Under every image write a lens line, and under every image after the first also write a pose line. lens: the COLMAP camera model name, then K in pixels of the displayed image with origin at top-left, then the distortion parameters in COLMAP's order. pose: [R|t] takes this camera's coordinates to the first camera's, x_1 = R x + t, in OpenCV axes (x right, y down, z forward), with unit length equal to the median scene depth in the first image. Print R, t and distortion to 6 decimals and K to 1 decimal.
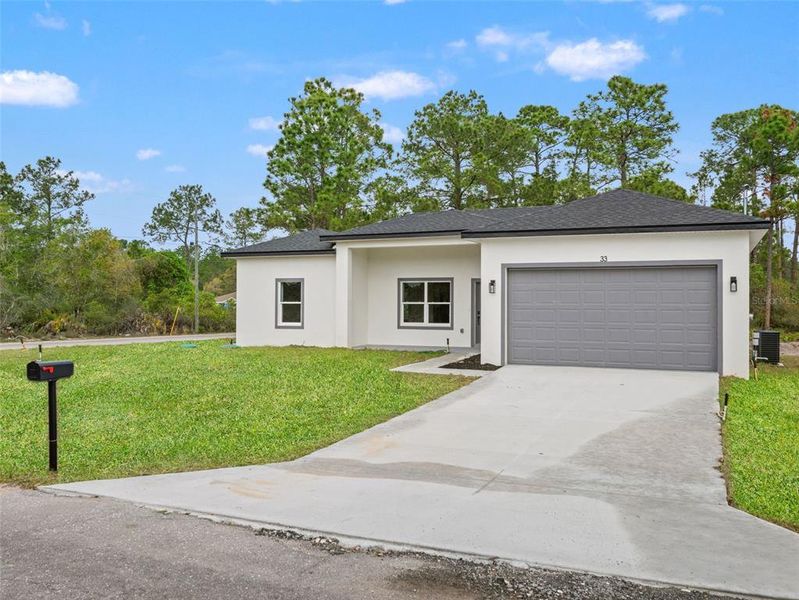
lens RADIAL K [[723.1, 0, 400.1], [0, 723.1, 273.2], [0, 0, 1]] dist [0.004013, 0.005393]
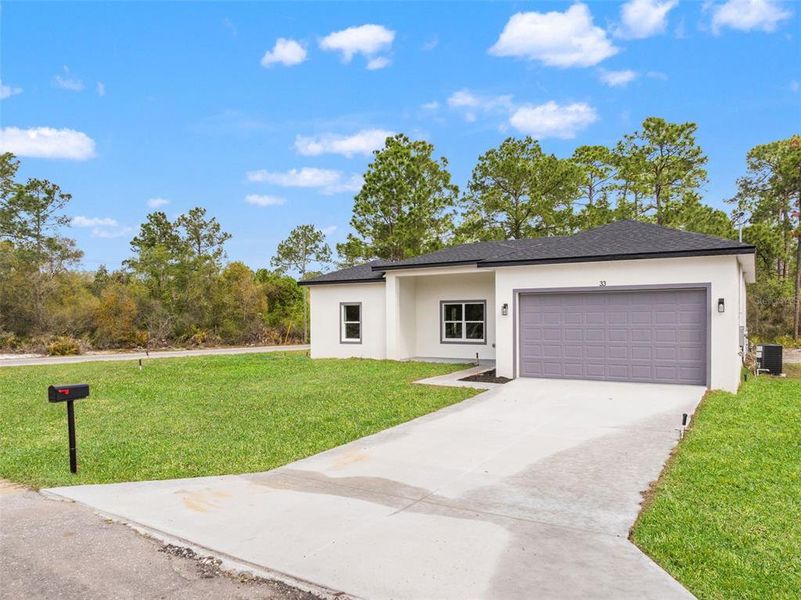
lens RADIAL K [[589.2, 0, 388.0], [0, 589.2, 297.5], [0, 0, 1]] dist [-0.035330, -0.004612]
pose [[0.985452, -0.015927, -0.169208, 0.075620], [0.017863, 0.999791, 0.009925, -0.009253], [0.169014, -0.012803, 0.985530, 0.039730]]
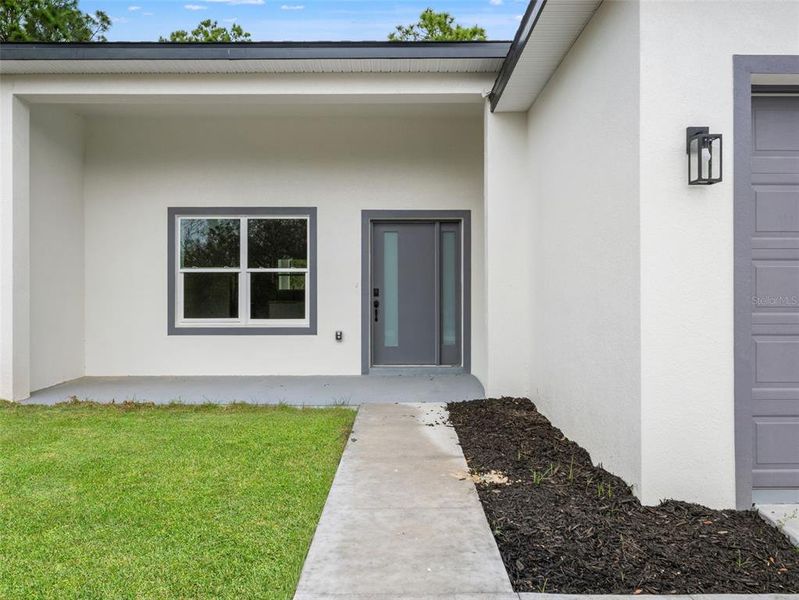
lens RADIAL K [[622.5, 0, 399.5], [0, 622.5, 300.0], [0, 0, 1]] dist [0.004767, 0.000928]
pose [[0.917083, -0.005761, 0.398654, -0.023466], [-0.012899, 0.998943, 0.044111, 0.040881], [-0.398487, -0.045596, 0.916040, 0.632815]]
